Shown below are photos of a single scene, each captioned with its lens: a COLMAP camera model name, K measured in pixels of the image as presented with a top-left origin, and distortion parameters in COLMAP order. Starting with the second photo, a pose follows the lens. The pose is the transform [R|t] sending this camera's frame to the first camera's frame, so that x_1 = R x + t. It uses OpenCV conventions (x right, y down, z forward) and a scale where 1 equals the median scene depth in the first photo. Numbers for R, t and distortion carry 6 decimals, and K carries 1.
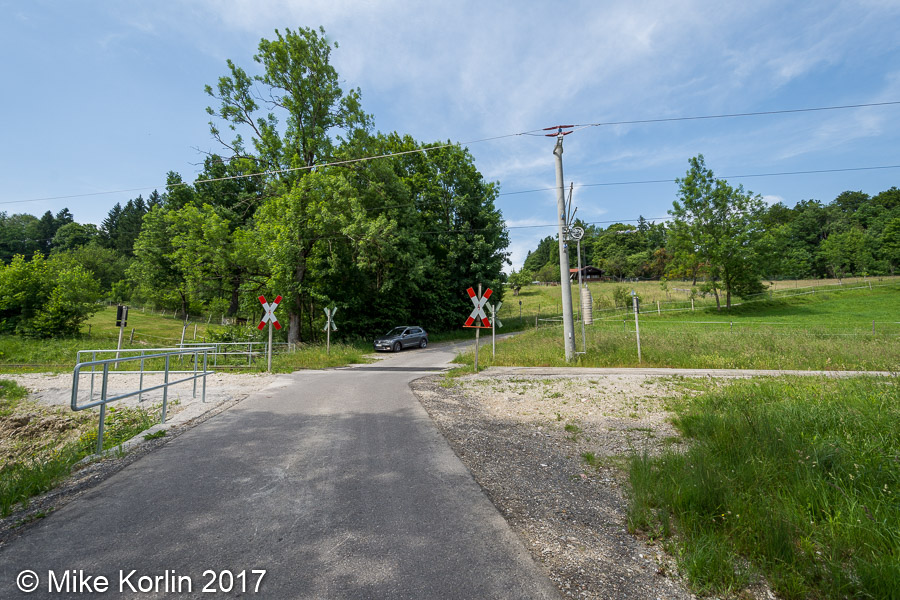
lens RADIAL K [[390.7, 0, 450.0], [0, 390.7, 300.0], [0, 0, 1]] dist [-0.002563, -0.000419]
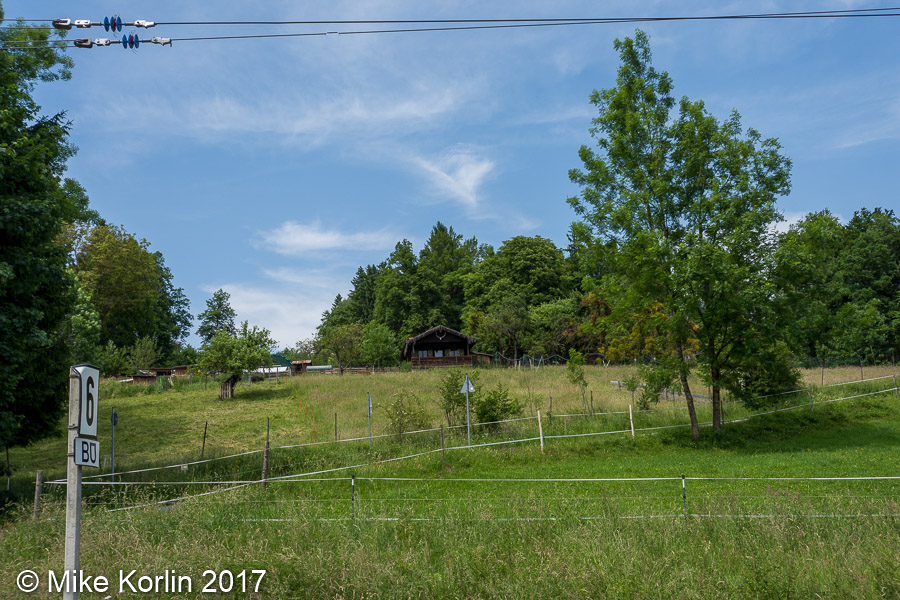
lens RADIAL K [[918.6, 0, 450.0], [0, 918.6, 300.0], [0, 0, 1]] dist [-0.000098, -0.016352]
pose [[0.953850, 0.034082, 0.298342, 0.187949], [0.002657, 0.992541, -0.121880, 0.003553], [-0.300271, 0.117048, 0.946645, 0.211600]]
